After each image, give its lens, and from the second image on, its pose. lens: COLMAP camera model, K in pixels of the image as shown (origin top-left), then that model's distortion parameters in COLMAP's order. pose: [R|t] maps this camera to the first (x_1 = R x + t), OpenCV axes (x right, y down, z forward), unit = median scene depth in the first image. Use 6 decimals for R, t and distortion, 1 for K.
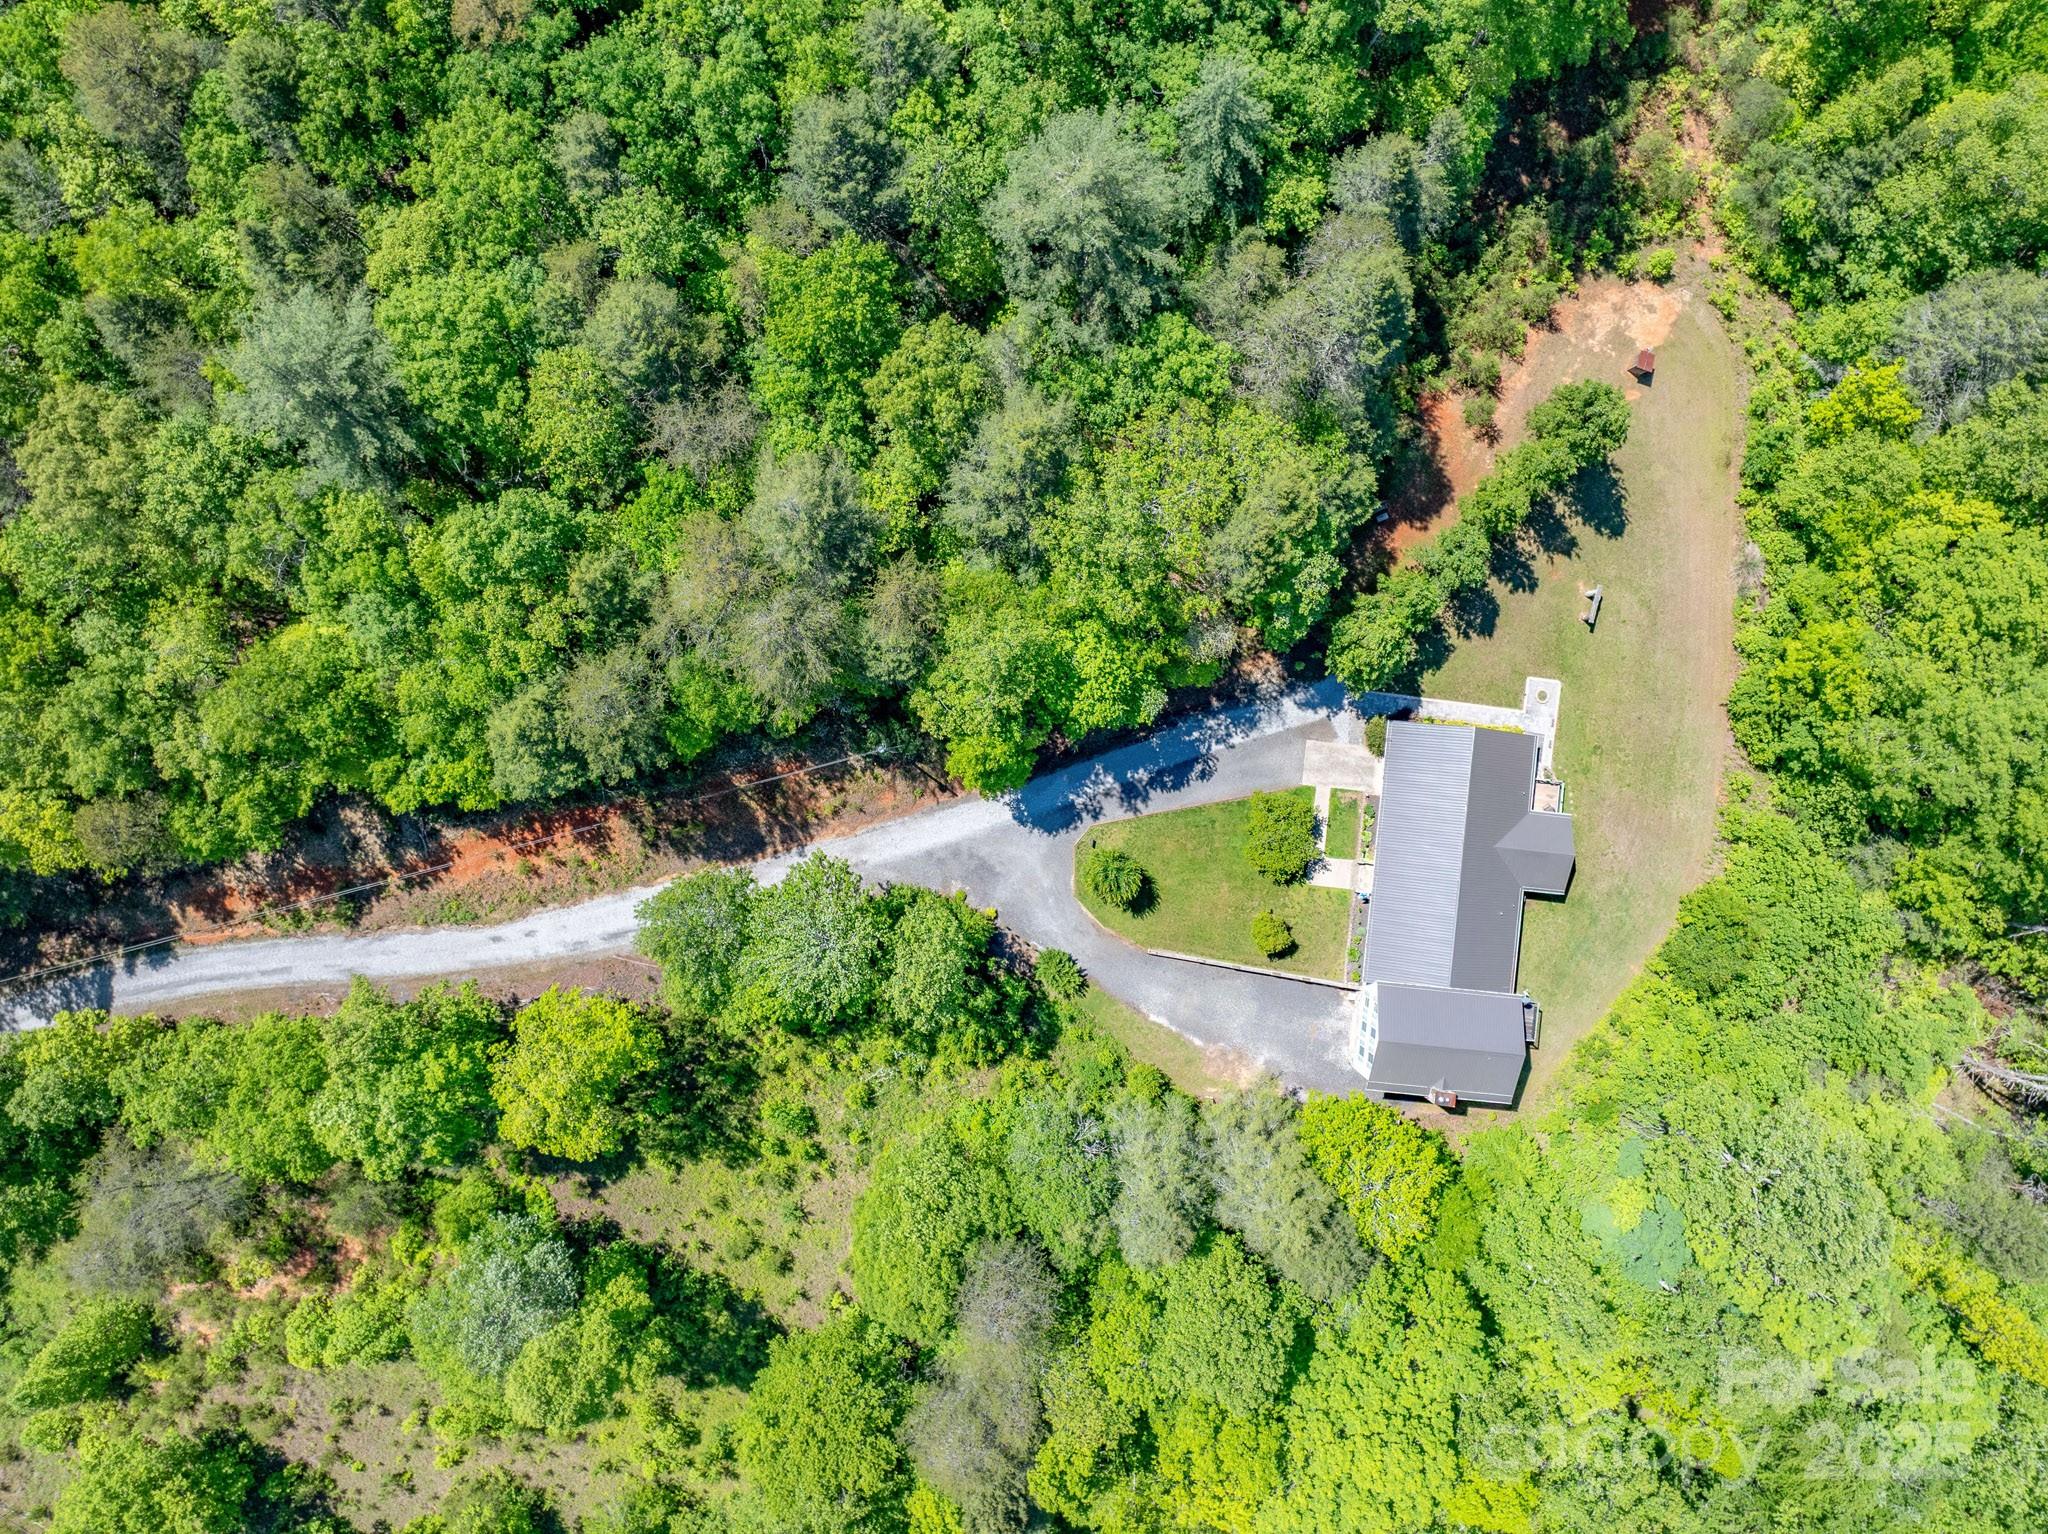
lens RADIAL K [[1449.3, 0, 1022.2], [0, 1449.3, 766.2], [0, 0, 1]] dist [-0.032247, -0.005021]
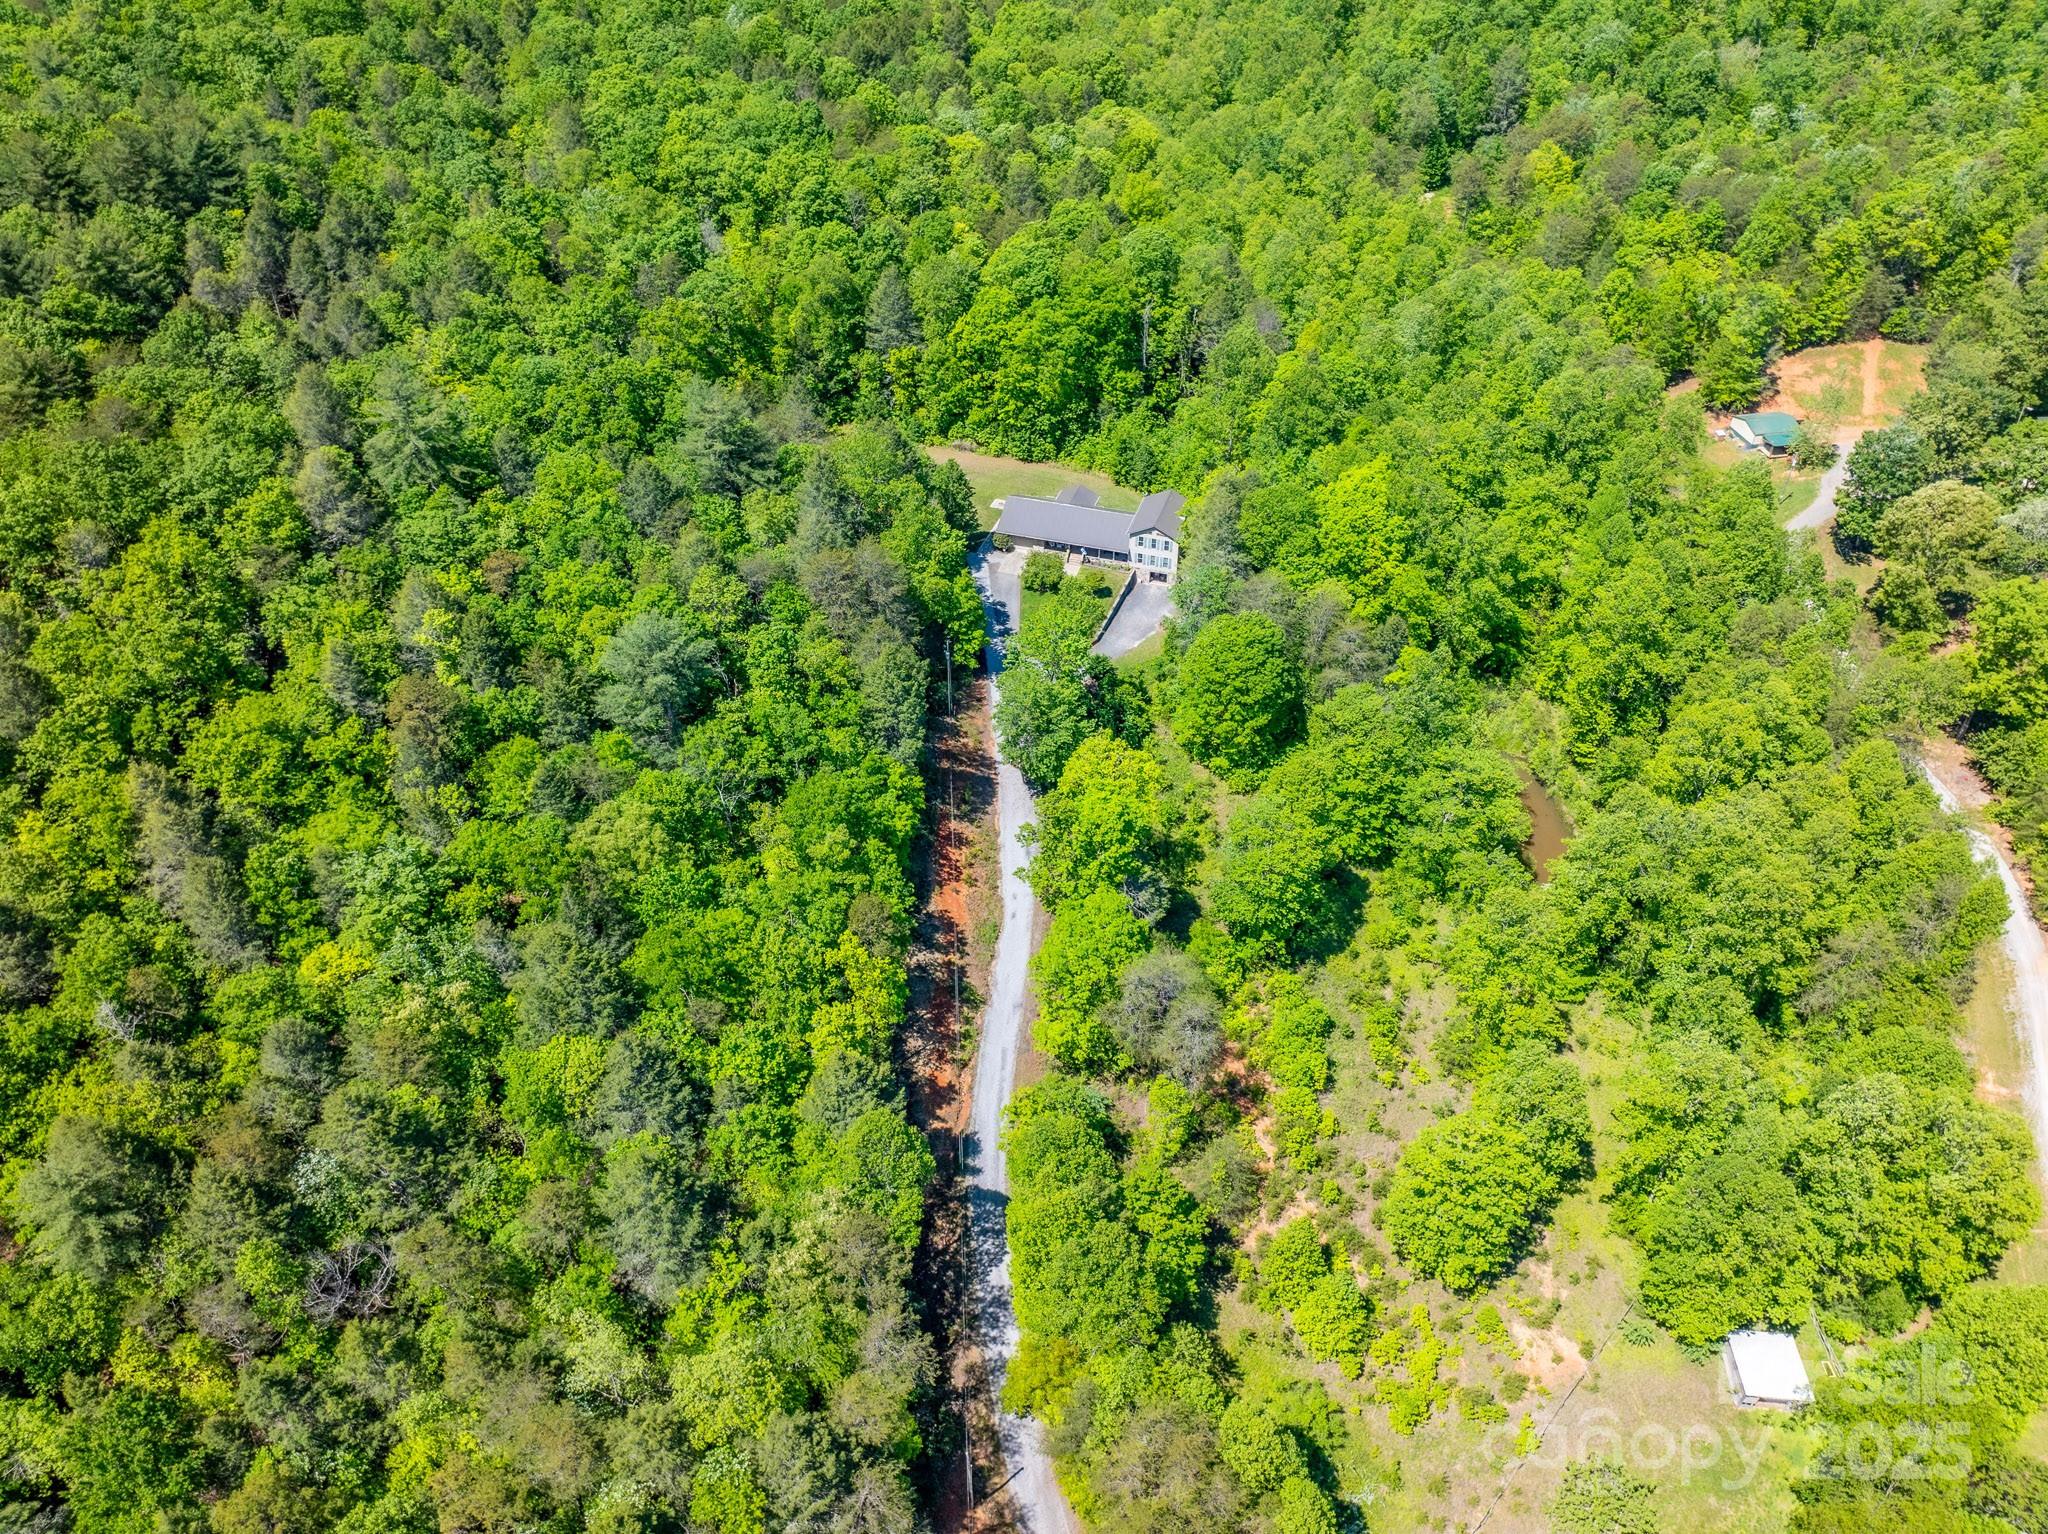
lens RADIAL K [[1449.3, 0, 1024.4], [0, 1449.3, 767.2], [0, 0, 1]] dist [-0.032247, -0.005021]
pose [[0.198079, -0.645935, 0.737246, -1.311131], [0.980151, 0.136926, -0.143375, 0.313596], [-0.008337, 0.751012, 0.660236, -0.031373]]
